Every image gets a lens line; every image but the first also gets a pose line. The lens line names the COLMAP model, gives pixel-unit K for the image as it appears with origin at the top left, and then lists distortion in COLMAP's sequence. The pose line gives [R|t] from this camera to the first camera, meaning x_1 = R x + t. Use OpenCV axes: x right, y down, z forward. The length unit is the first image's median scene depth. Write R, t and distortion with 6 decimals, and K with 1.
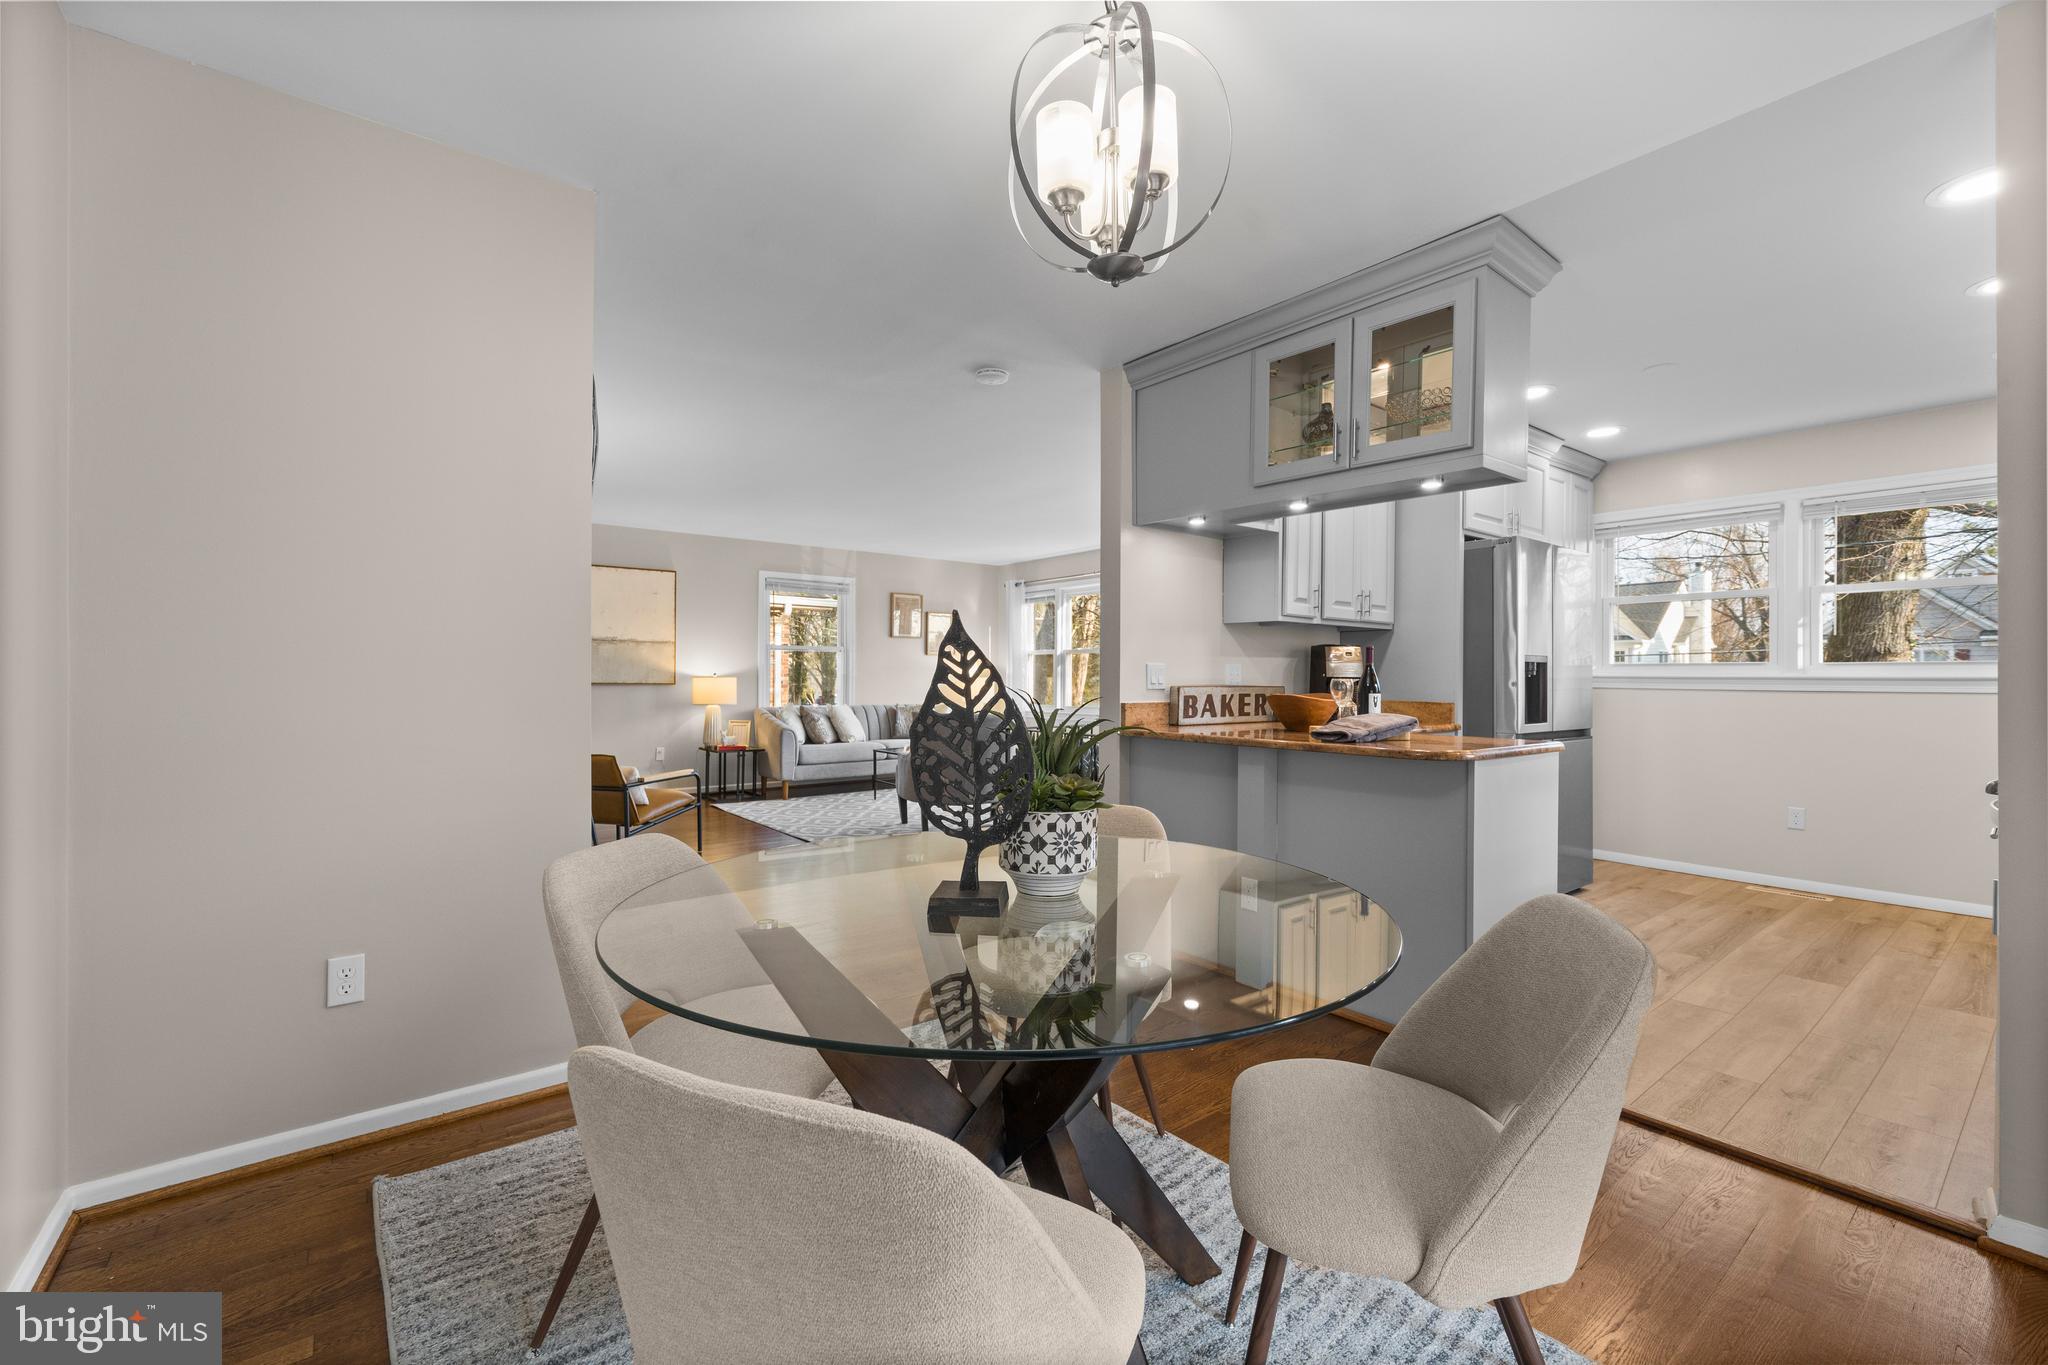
lens RADIAL K [[858.6, 0, 1029.4], [0, 858.6, 684.8], [0, 0, 1]] dist [0.001433, 0.000514]
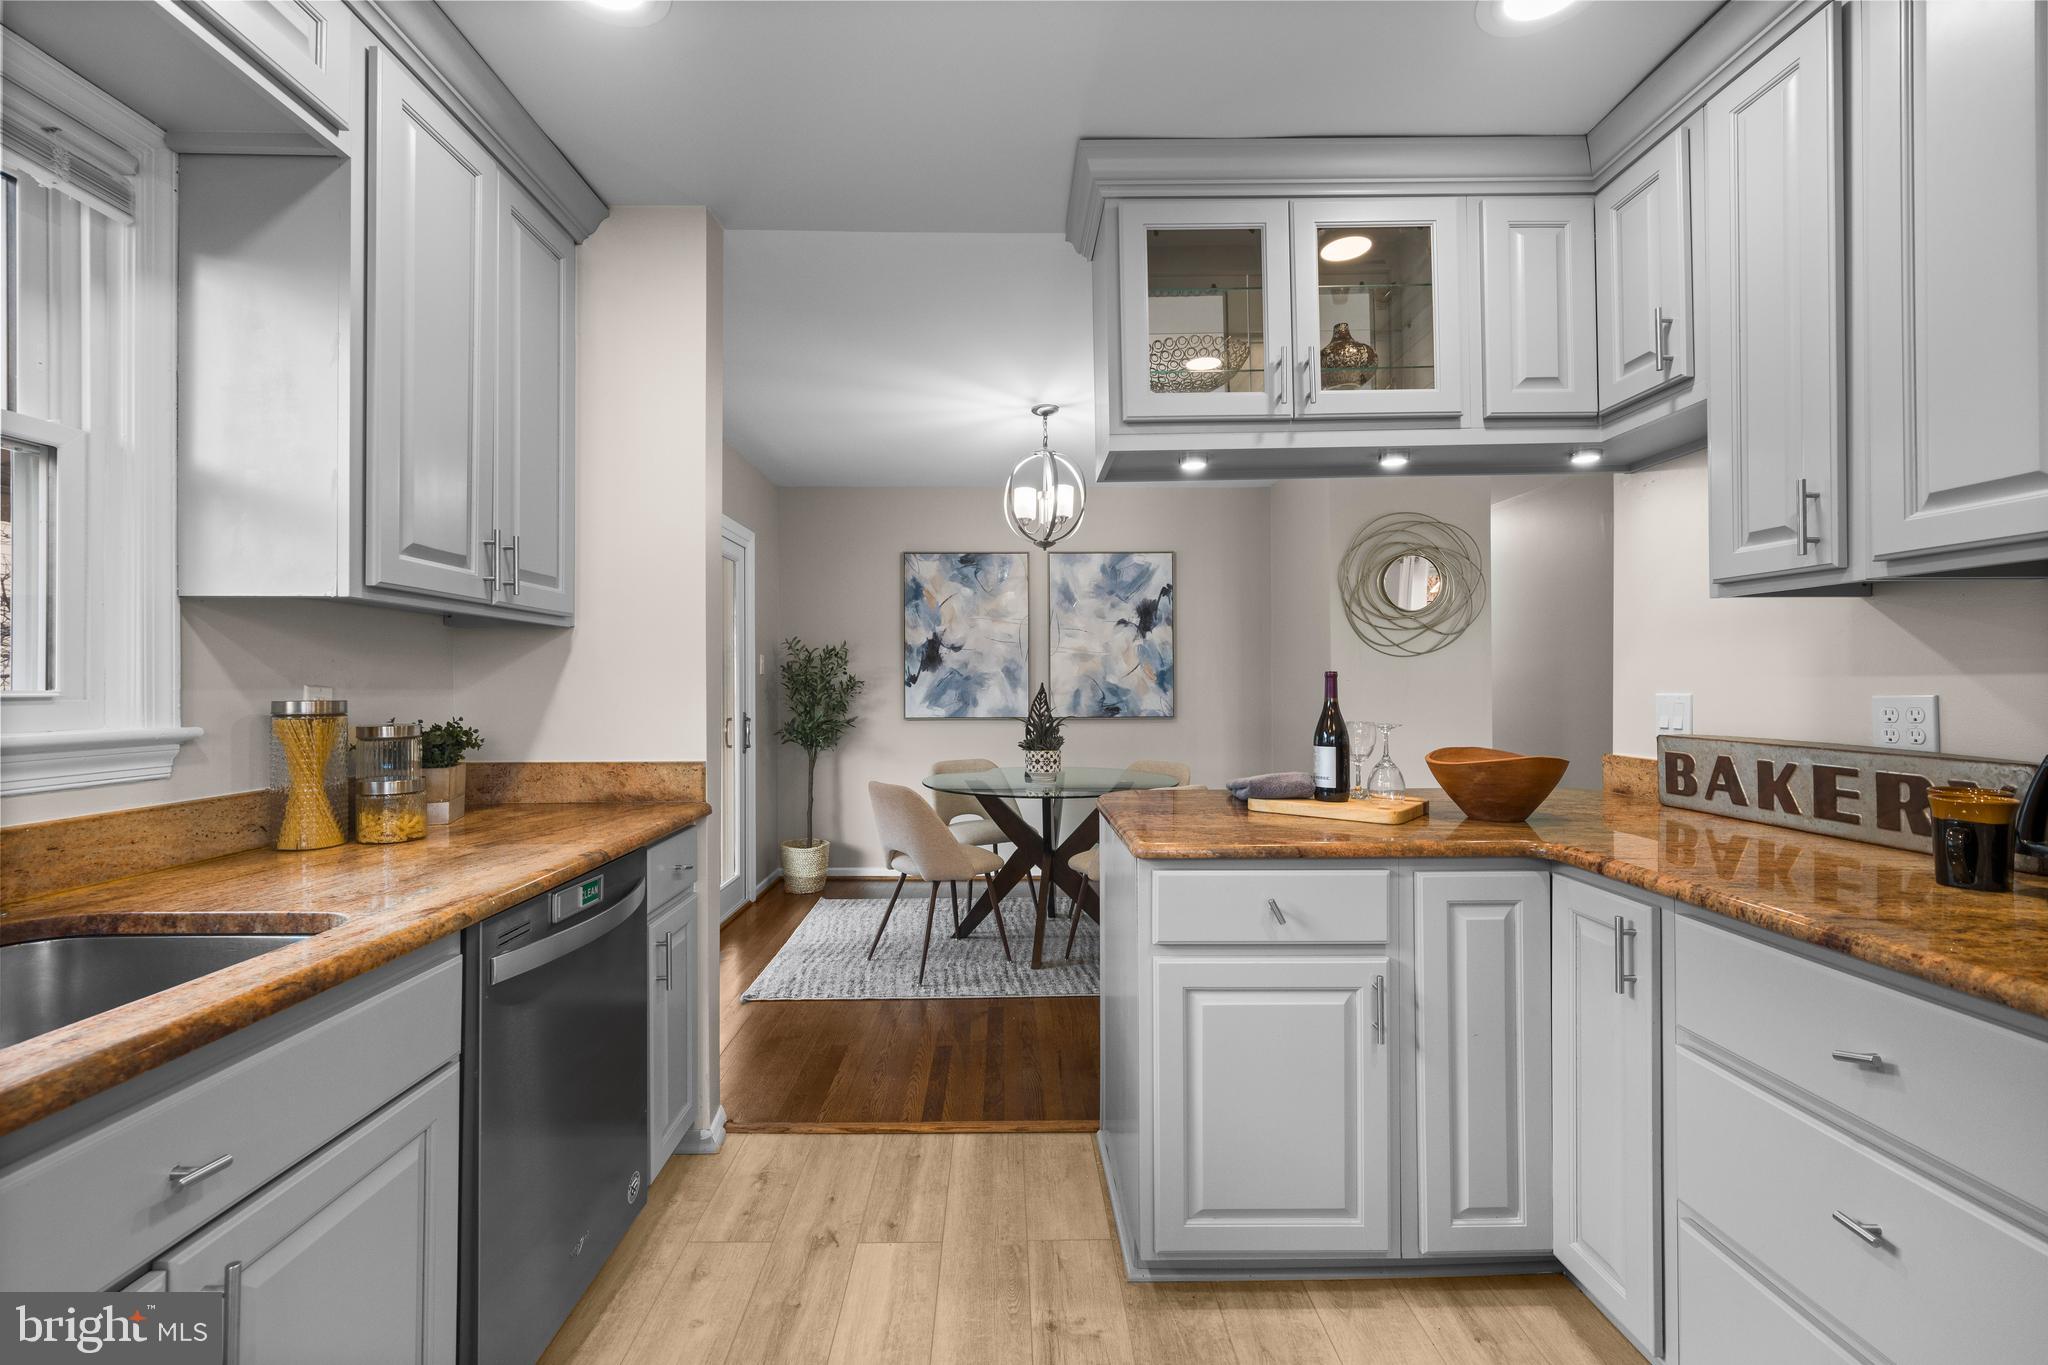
lens RADIAL K [[861.7, 0, 1019.3], [0, 861.7, 682.0], [0, 0, 1]] dist [-0.000574, -0.000391]
pose [[-0.611003, -0.003222, -0.791622, 0.856965], [-0.005040, 0.999987, -0.000181, -0.029811], [0.791612, 0.003879, -0.611011, 0.986441]]
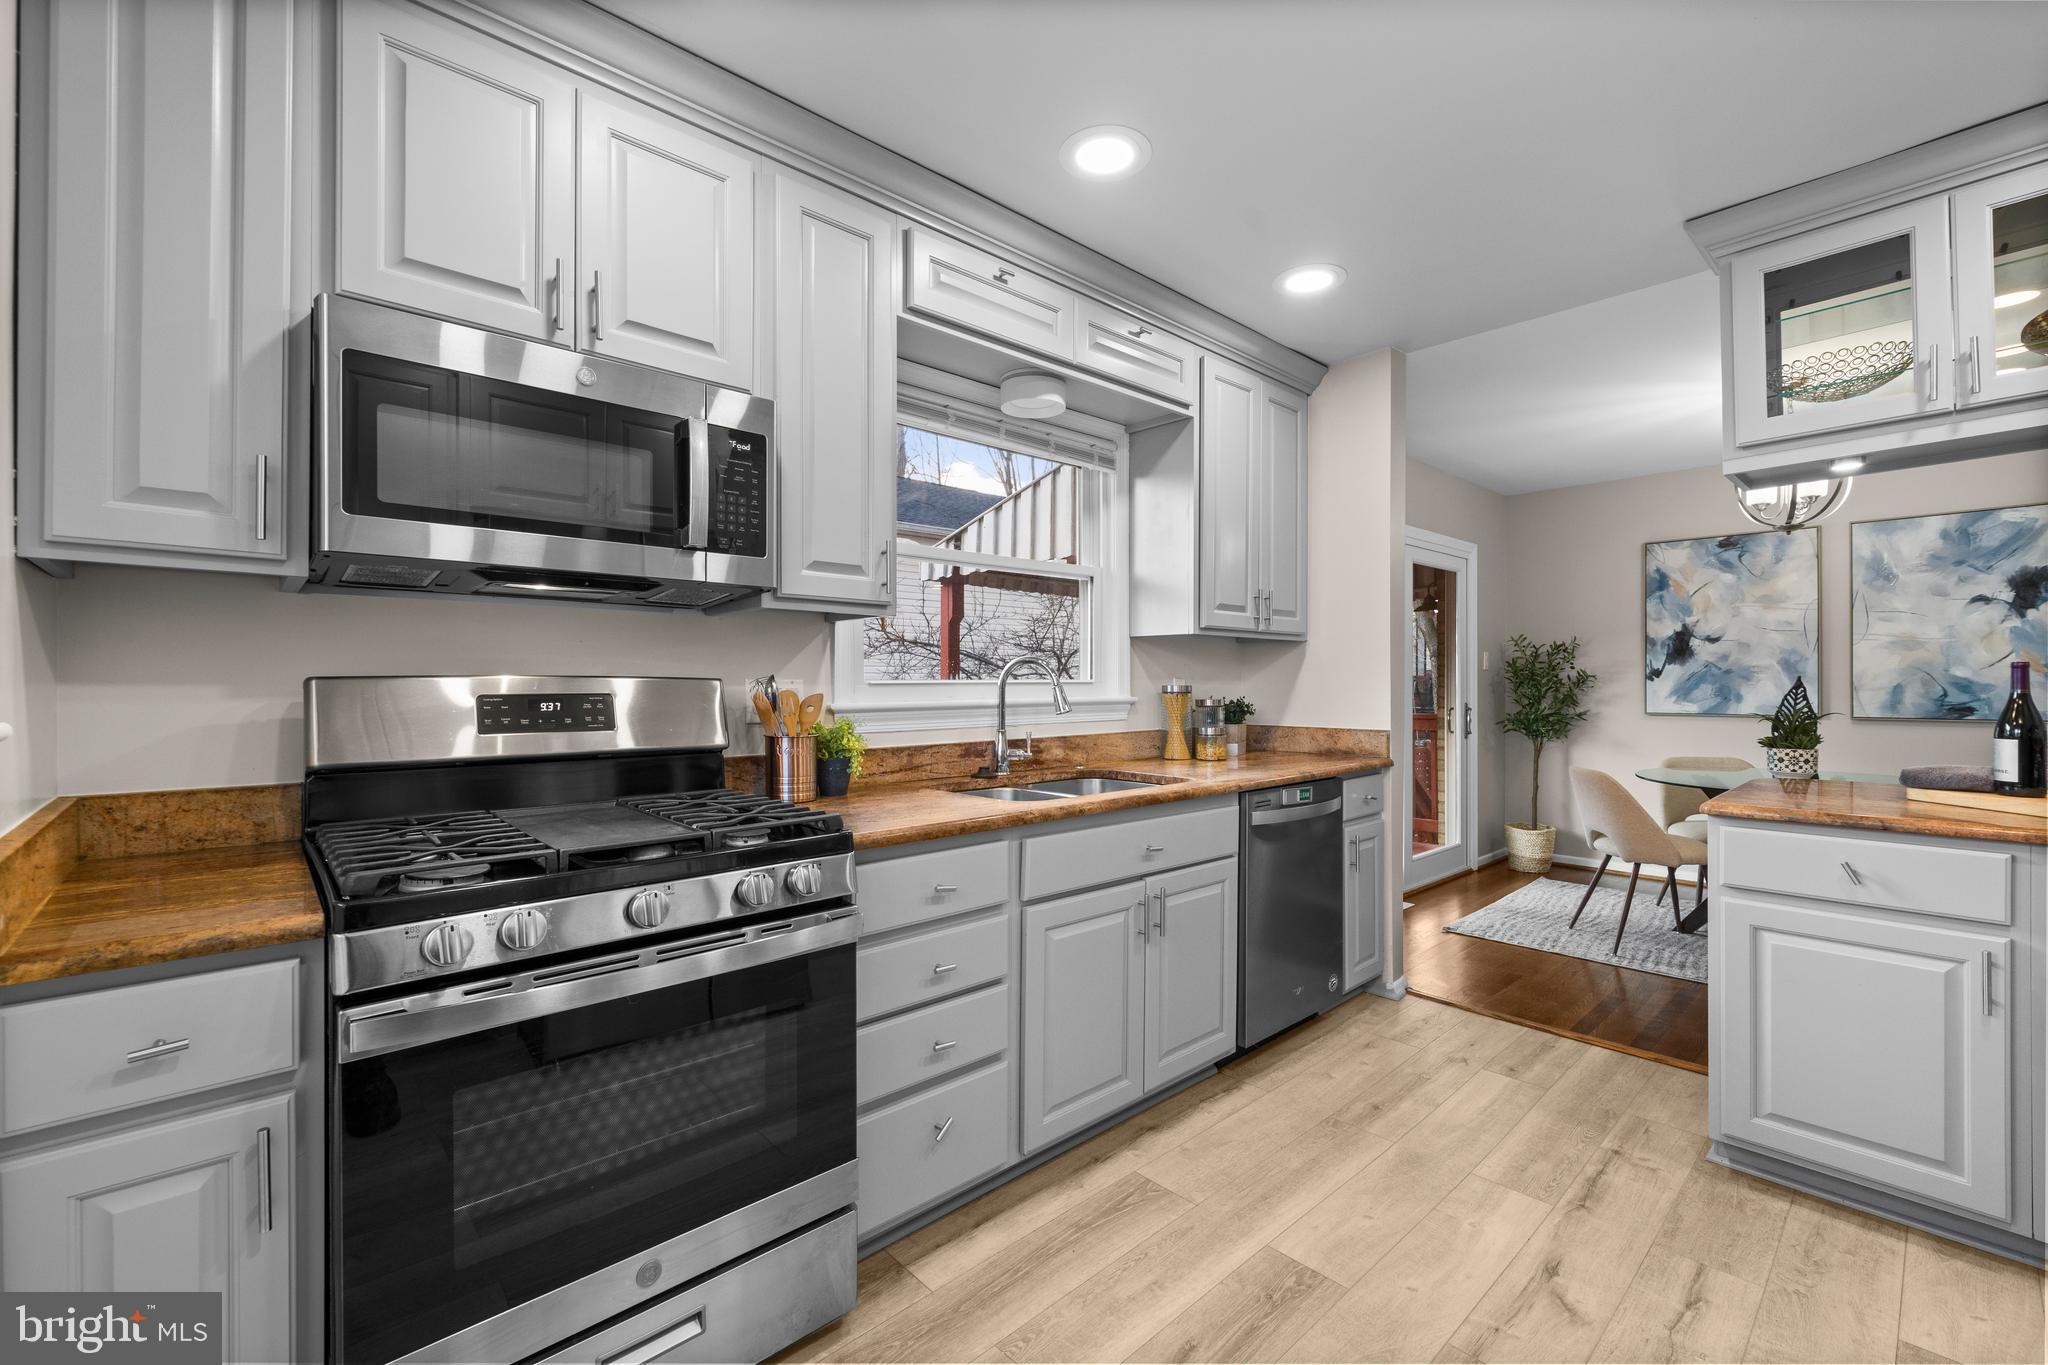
lens RADIAL K [[861.7, 0, 1019.3], [0, 861.7, 684.0], [0, 0, 1]] dist [-0.000574, -0.000391]
pose [[-0.997898, -0.000647, -0.064797, 0.943211], [-0.001251, 0.999956, 0.009288, -0.028064], [0.064788, 0.009349, -0.997855, 1.282603]]
